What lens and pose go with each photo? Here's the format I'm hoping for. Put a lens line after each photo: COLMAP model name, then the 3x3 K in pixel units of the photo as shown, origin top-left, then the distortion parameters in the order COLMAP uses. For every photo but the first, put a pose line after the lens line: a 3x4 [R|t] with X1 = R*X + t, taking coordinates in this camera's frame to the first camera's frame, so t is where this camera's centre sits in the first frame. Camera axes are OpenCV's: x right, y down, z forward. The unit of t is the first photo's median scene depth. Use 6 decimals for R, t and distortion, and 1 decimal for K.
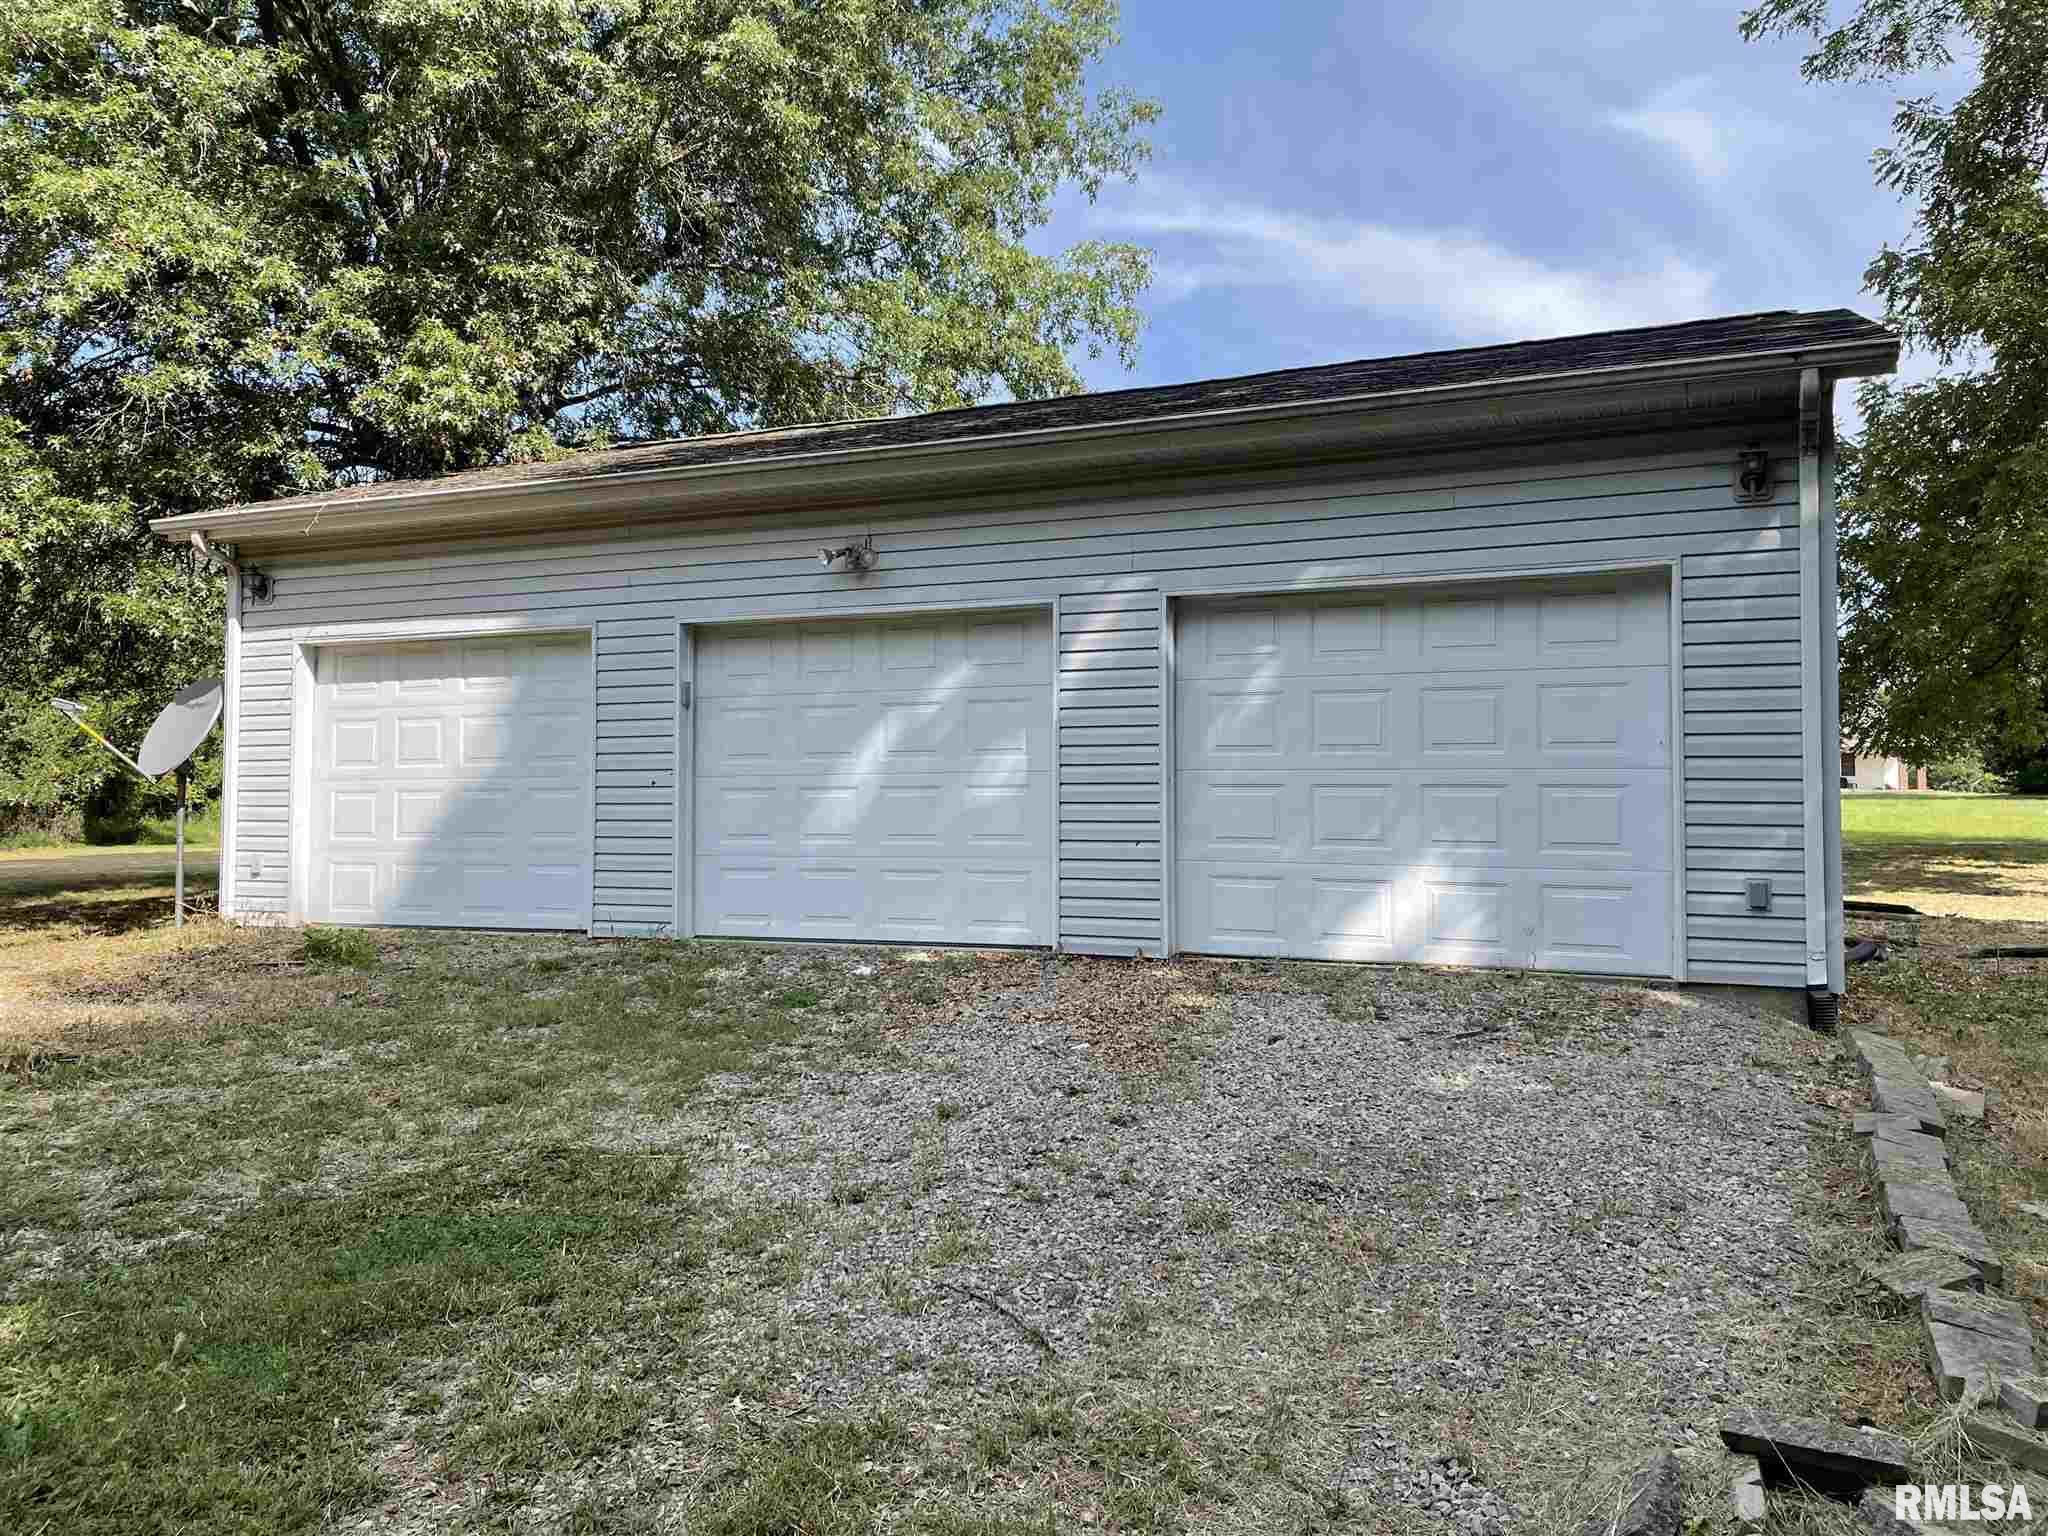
lens RADIAL K [[1538.3, 0, 1033.3], [0, 1538.3, 752.6], [0, 0, 1]] dist [0.097615, -0.124112]
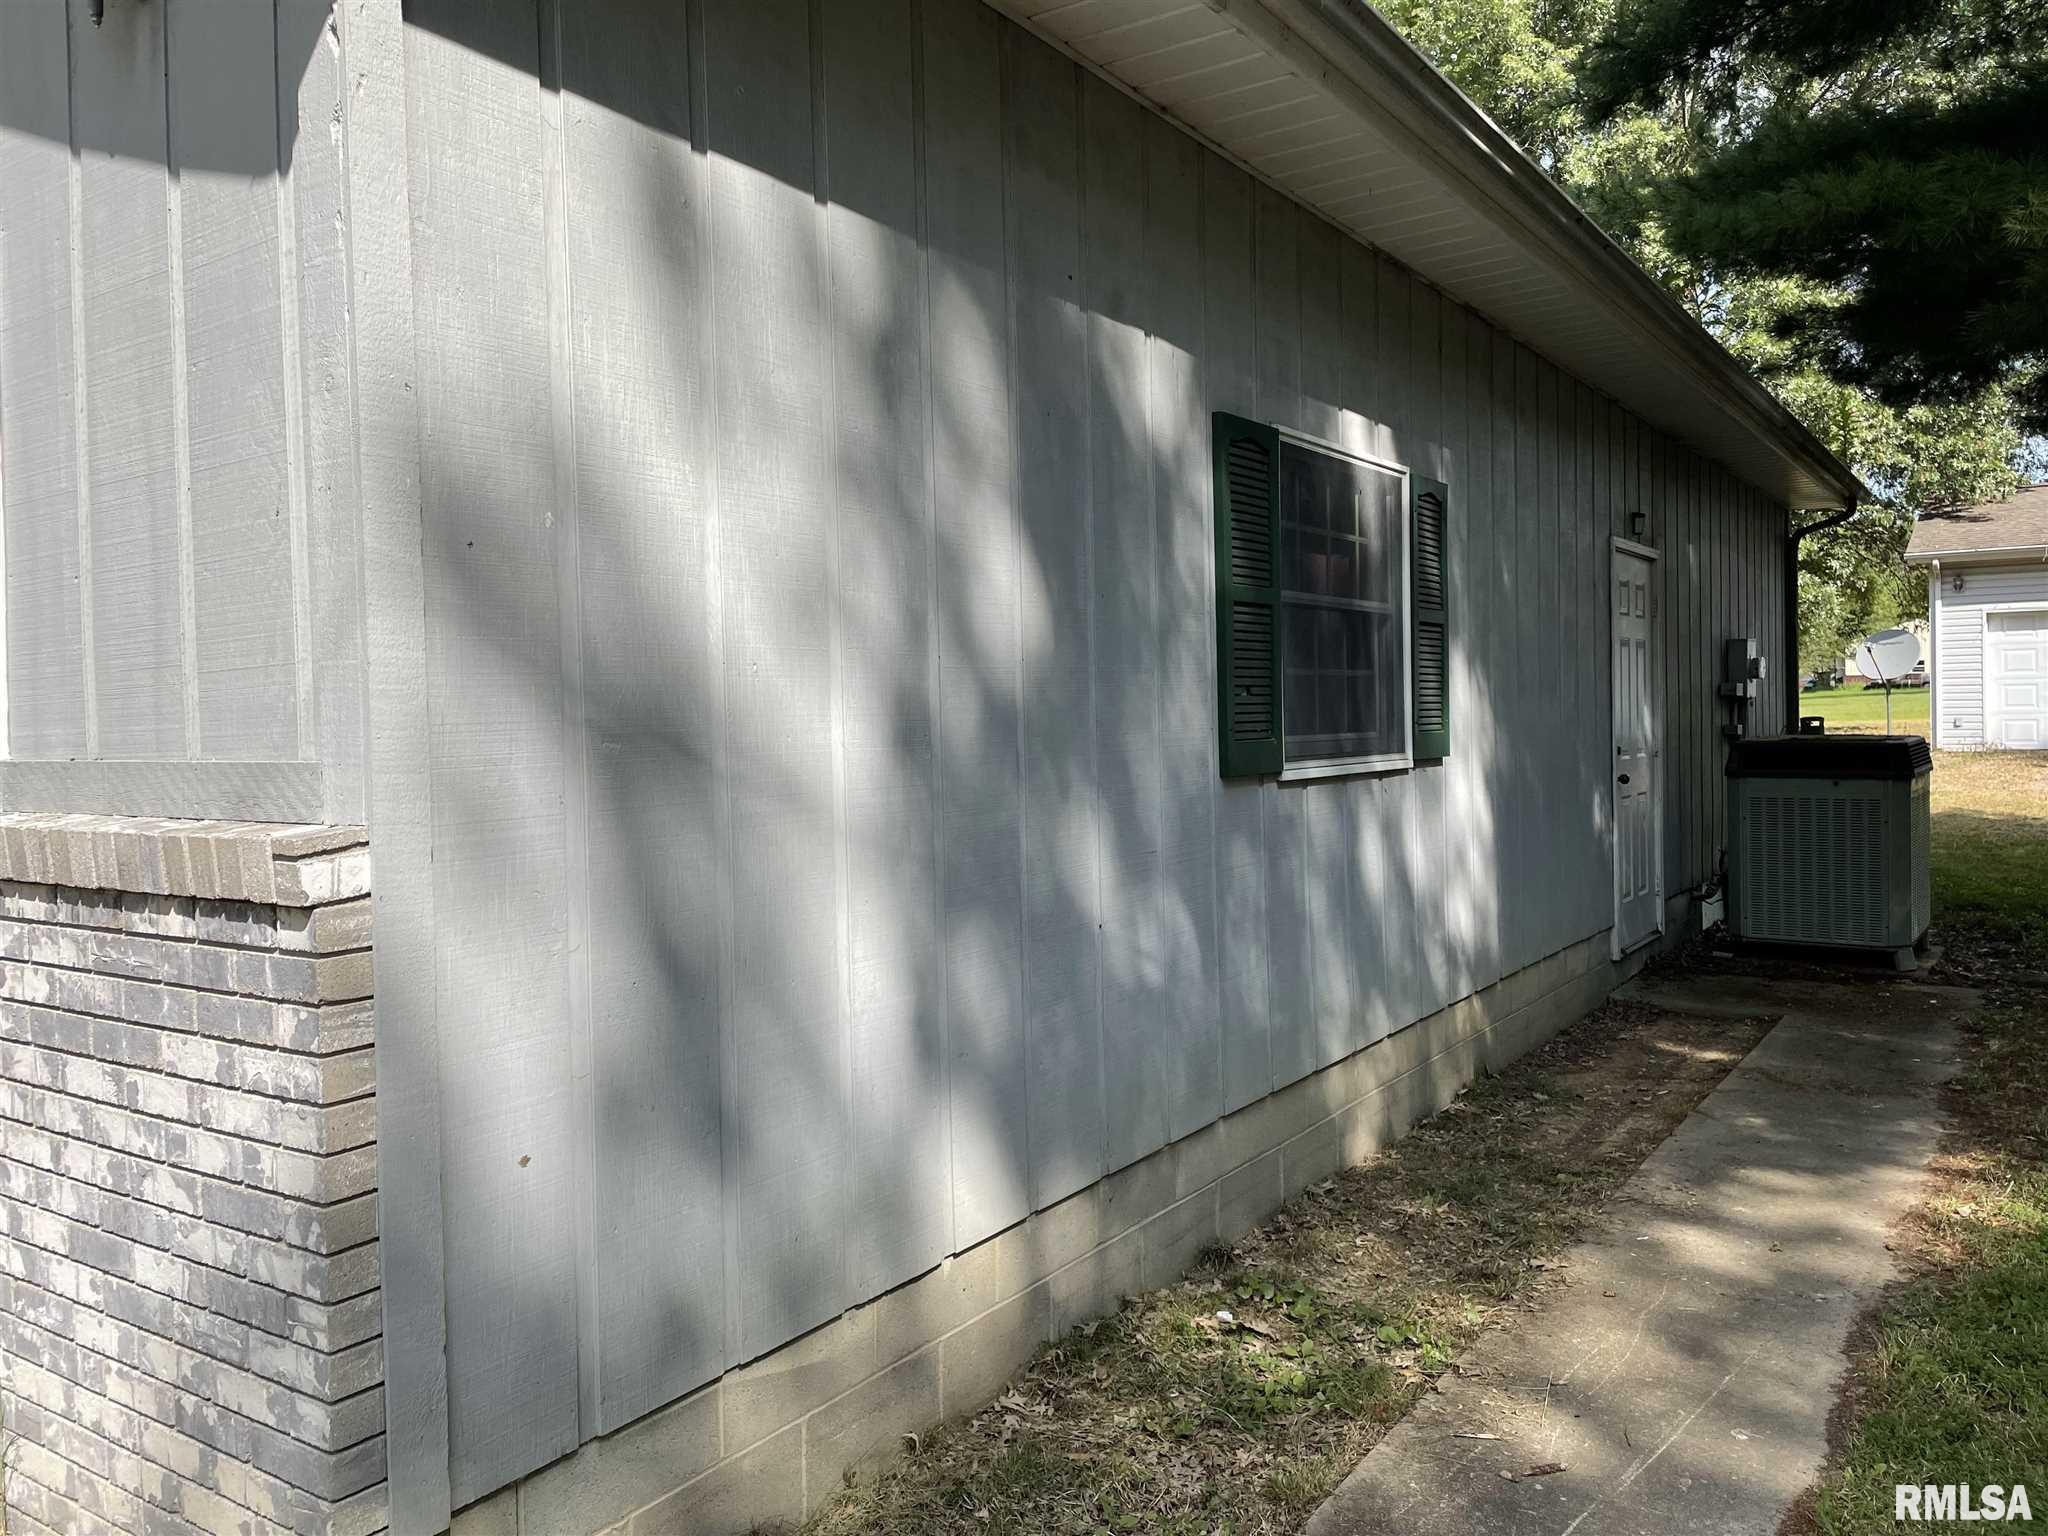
lens RADIAL K [[1538.3, 0, 1033.3], [0, 1538.3, 752.6], [0, 0, 1]] dist [0.097615, -0.124112]
pose [[0.983479, -0.013450, -0.180523, -1.574564], [0.024402, 0.997984, 0.058583, -0.044571], [0.179371, -0.062020, 0.981825, -1.464975]]
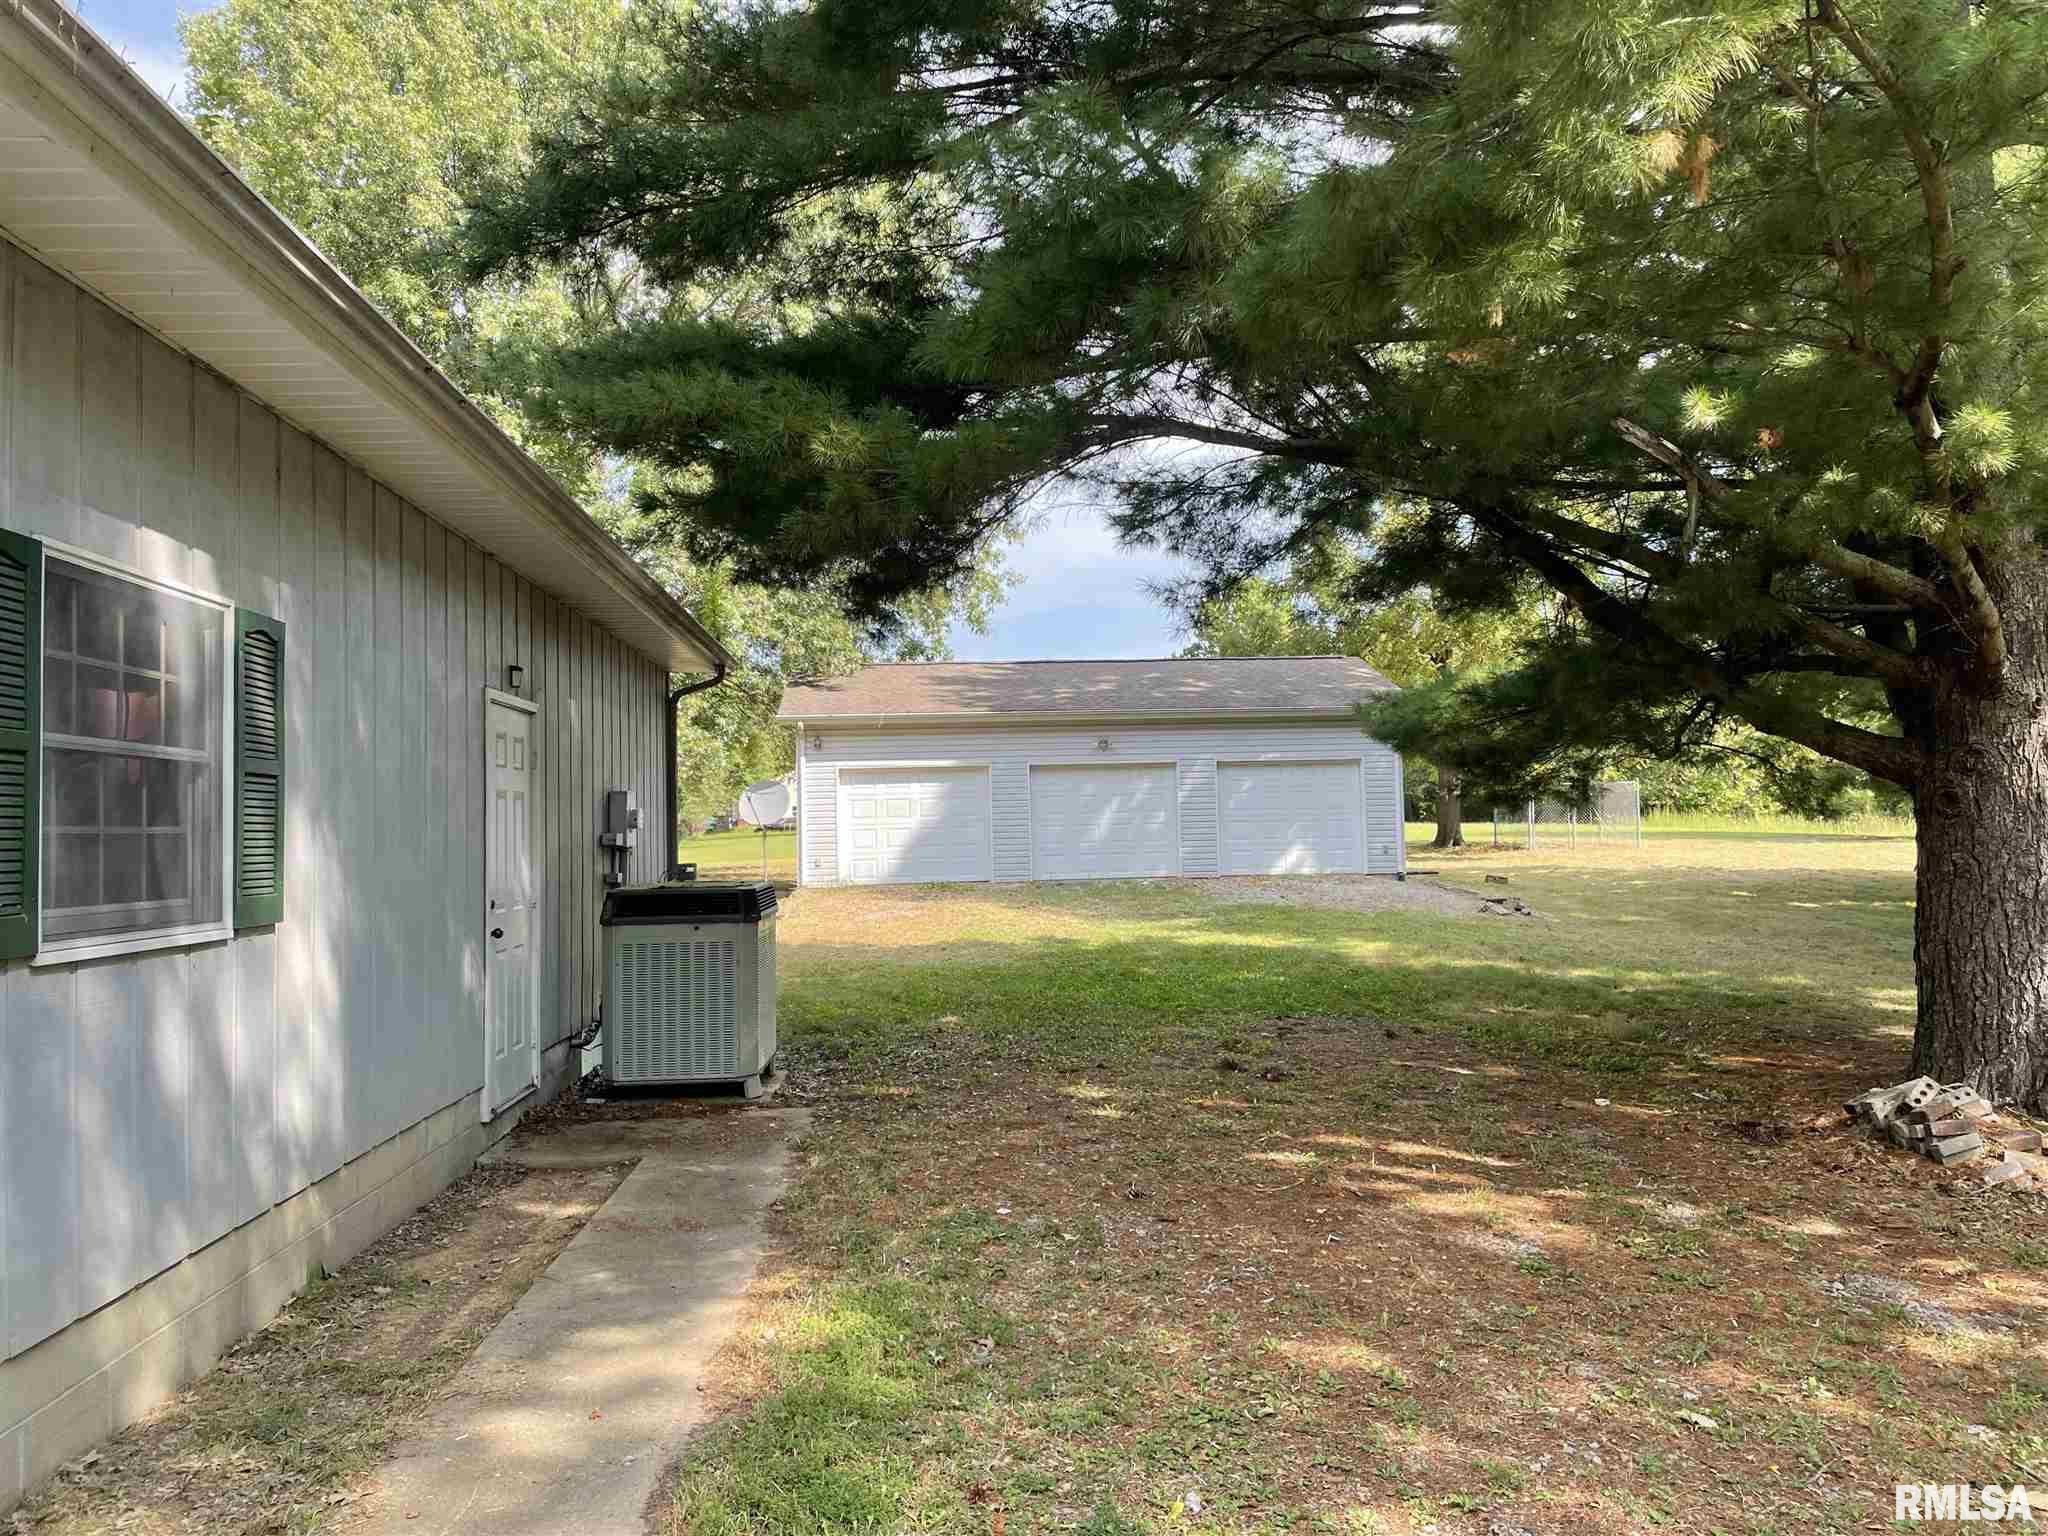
lens RADIAL K [[1546.9, 0, 1024.0], [0, 1546.9, 768.0], [0, 0, 1]] dist [0.107945, -0.134408]
pose [[0.886763, 0.000653, 0.462224, -1.562941], [0.005815, 0.999904, -0.012567, -0.046744], [-0.462188, 0.013832, 0.886674, -1.459572]]
